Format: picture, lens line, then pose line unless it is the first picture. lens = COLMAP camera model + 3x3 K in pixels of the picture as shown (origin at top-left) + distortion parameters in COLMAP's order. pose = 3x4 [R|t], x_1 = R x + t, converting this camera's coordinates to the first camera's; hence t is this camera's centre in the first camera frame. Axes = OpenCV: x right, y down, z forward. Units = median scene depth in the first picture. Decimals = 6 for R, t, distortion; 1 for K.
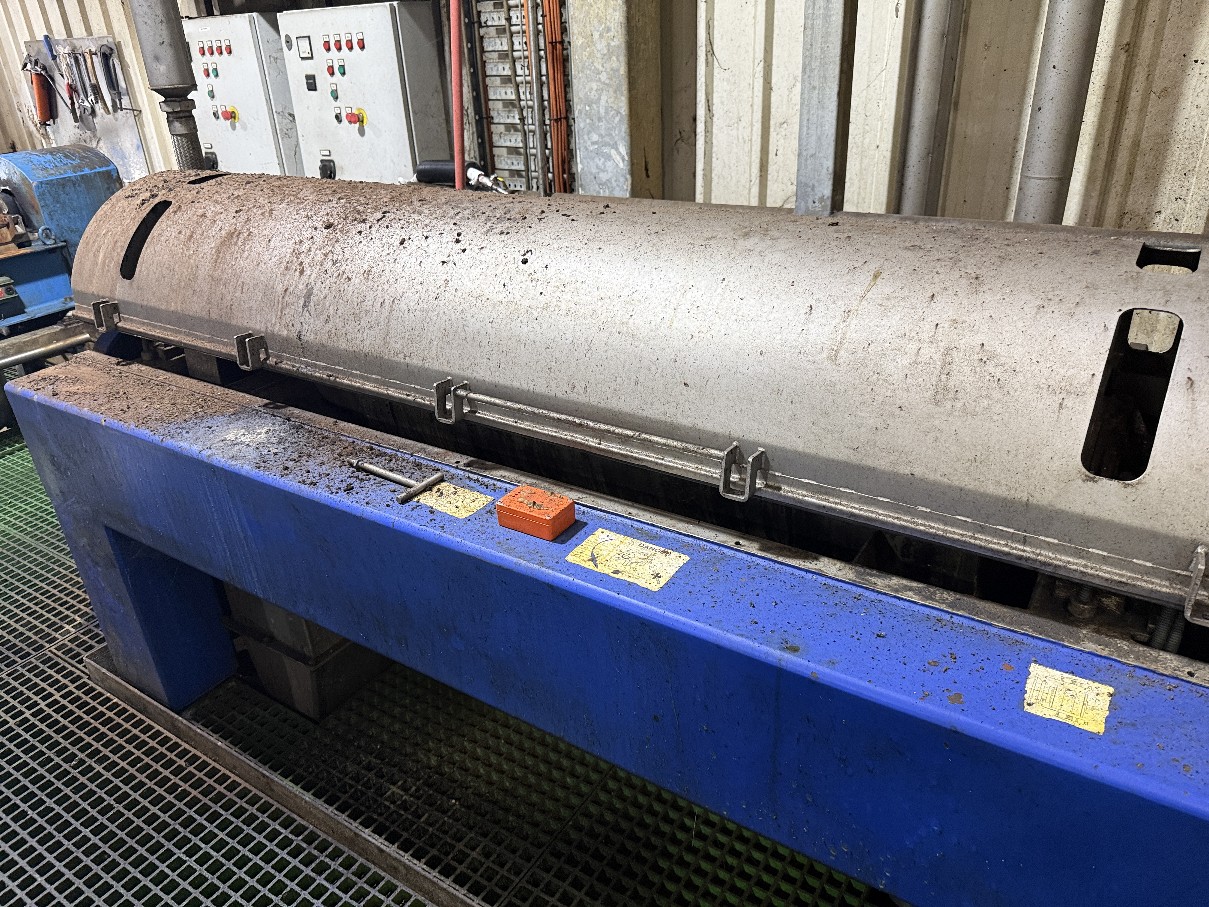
lens RADIAL K [[859.8, 0, 614.1], [0, 859.8, 458.5], [0, 0, 1]] dist [-0.006503, 0.007495]
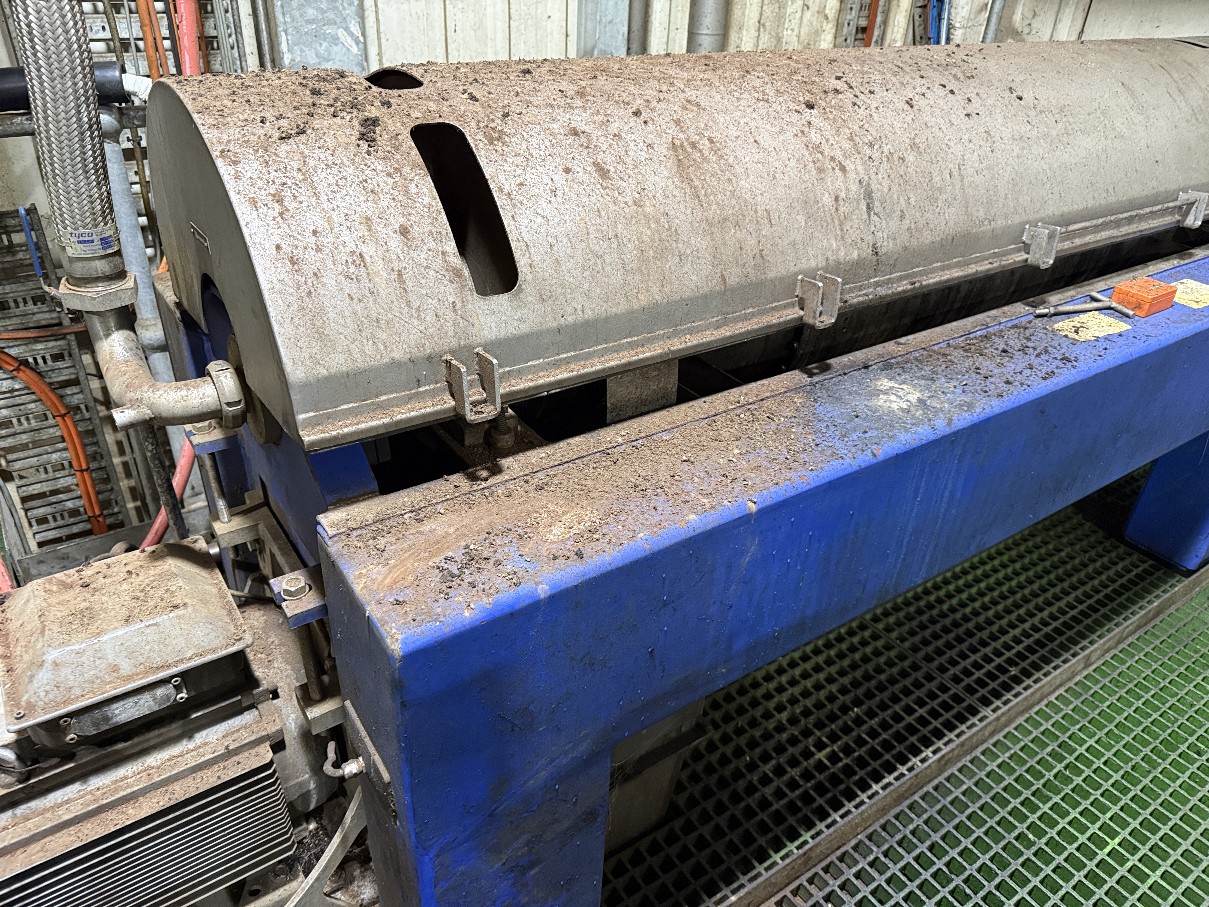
lens RADIAL K [[859.8, 0, 606.2], [0, 859.8, 436.0], [0, 0, 1]] dist [-0.006503, 0.007495]
pose [[0.387451, -0.420380, 0.820465, -1.155867], [0.361836, 0.887909, 0.284065, -0.299896], [-0.847913, 0.186812, 0.496130, 0.861018]]
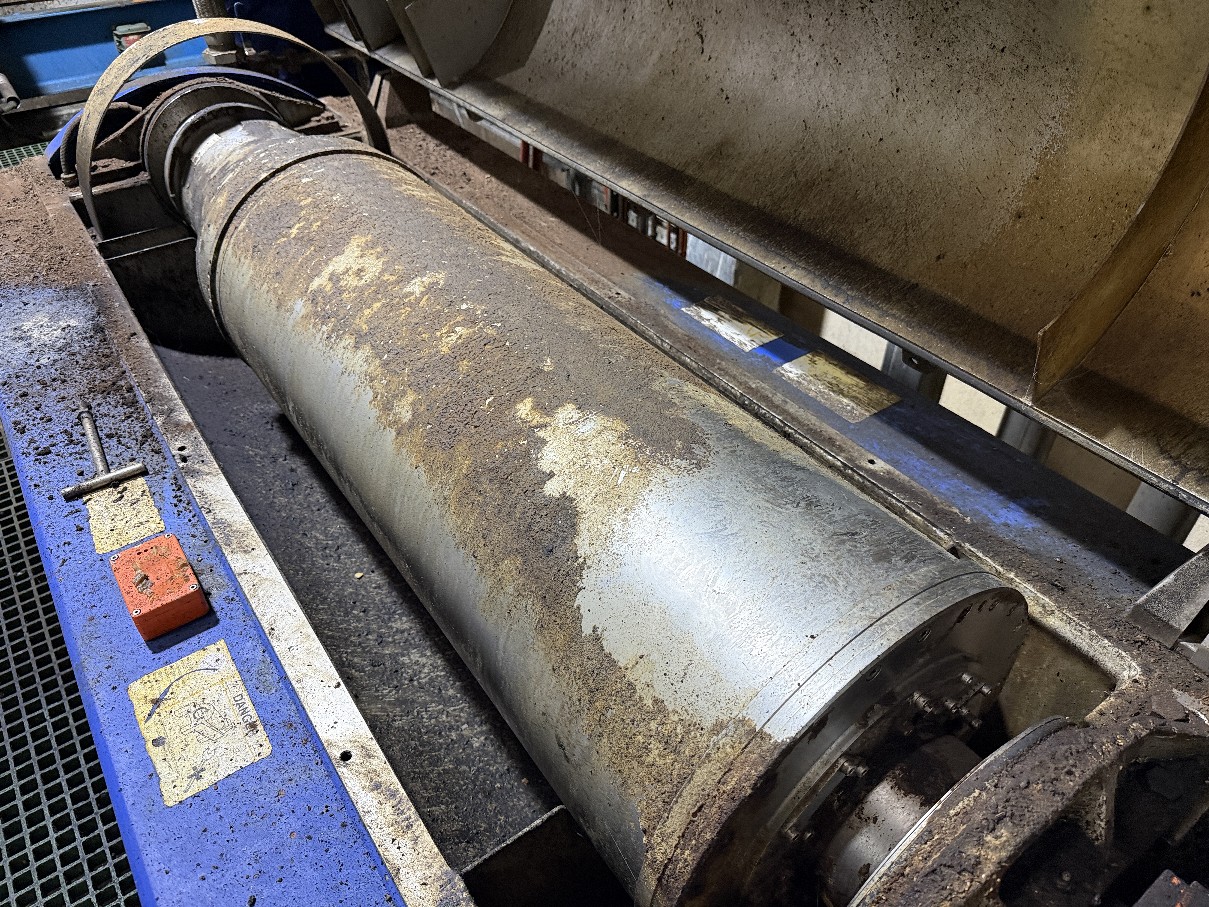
lens RADIAL K [[859.8, 0, 628.3], [0, 859.8, 454.2], [0, 0, 1]] dist [-0.006503, 0.007495]
pose [[0.935255, 0.263930, -0.235879, 0.322347], [-0.201508, 0.944836, 0.258223, -0.236909], [0.291019, -0.193973, 0.936847, 0.377958]]
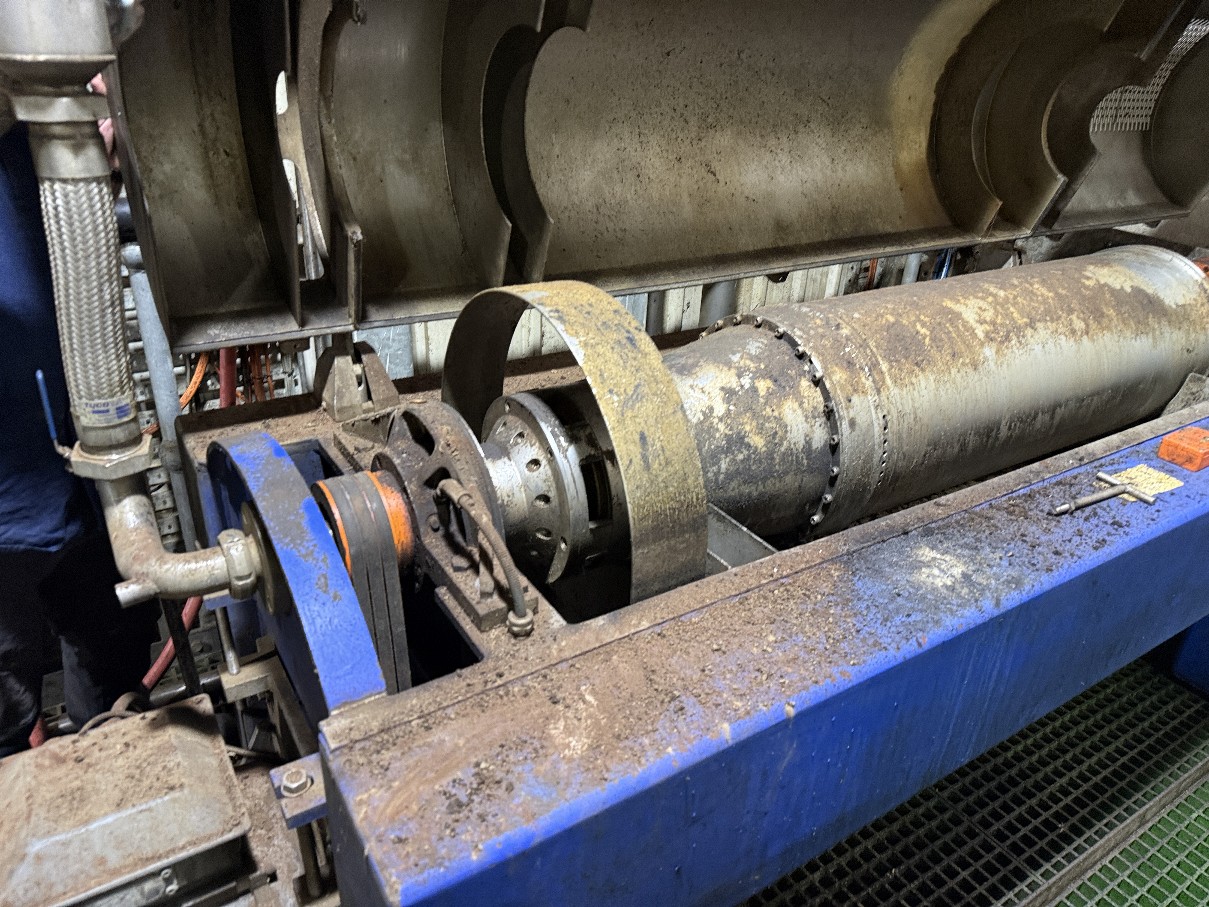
lens RADIAL K [[859.8, 0, 608.6], [0, 859.8, 447.0], [0, 0, 1]] dist [-0.006503, 0.007495]
pose [[0.413331, -0.338756, 0.845223, -1.106576], [0.353696, 0.915067, 0.193785, -0.351372], [-0.839081, 0.218854, 0.498042, 0.865688]]
